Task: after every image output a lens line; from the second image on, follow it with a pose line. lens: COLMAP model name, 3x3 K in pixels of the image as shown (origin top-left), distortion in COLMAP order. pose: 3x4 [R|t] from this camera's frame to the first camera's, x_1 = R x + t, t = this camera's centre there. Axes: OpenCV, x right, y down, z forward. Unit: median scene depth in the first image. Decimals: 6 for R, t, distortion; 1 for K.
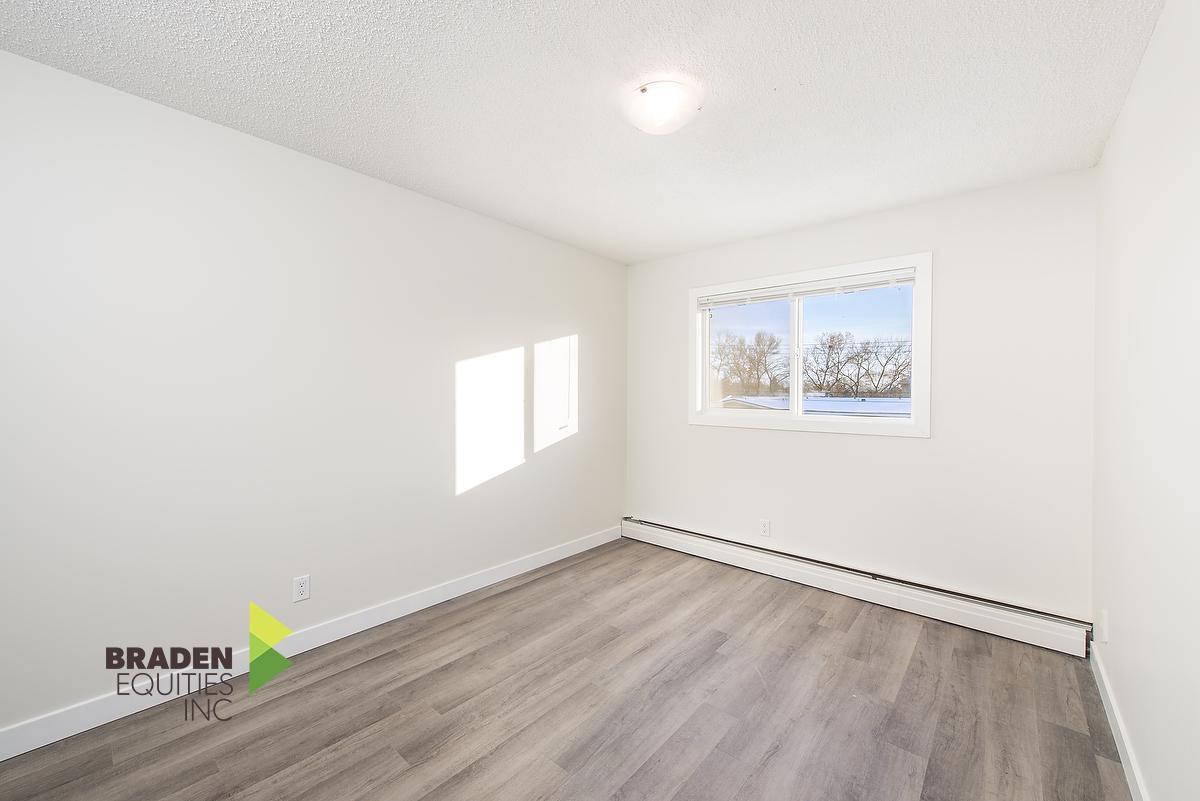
lens RADIAL K [[474.5, 0, 594.6], [0, 474.5, 399.5], [0, 0, 1]] dist [0.003938, 0.000000]
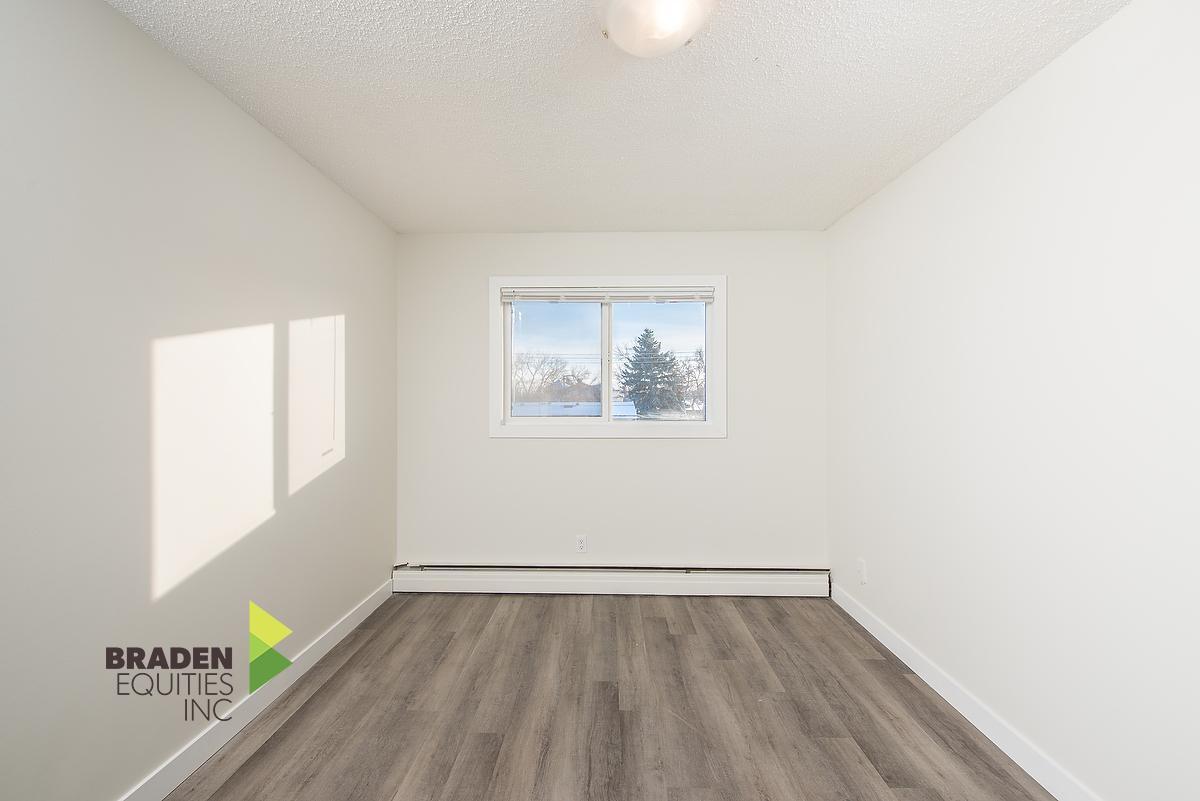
lens RADIAL K [[474.5, 0, 597.3], [0, 474.5, 390.3], [0, 0, 1]] dist [0.003938, 0.000000]
pose [[0.764809, 0.006975, 0.644219, -0.256833], [0.014044, 0.999523, -0.027496, -0.004290], [-0.644104, 0.030077, 0.764346, 0.307856]]
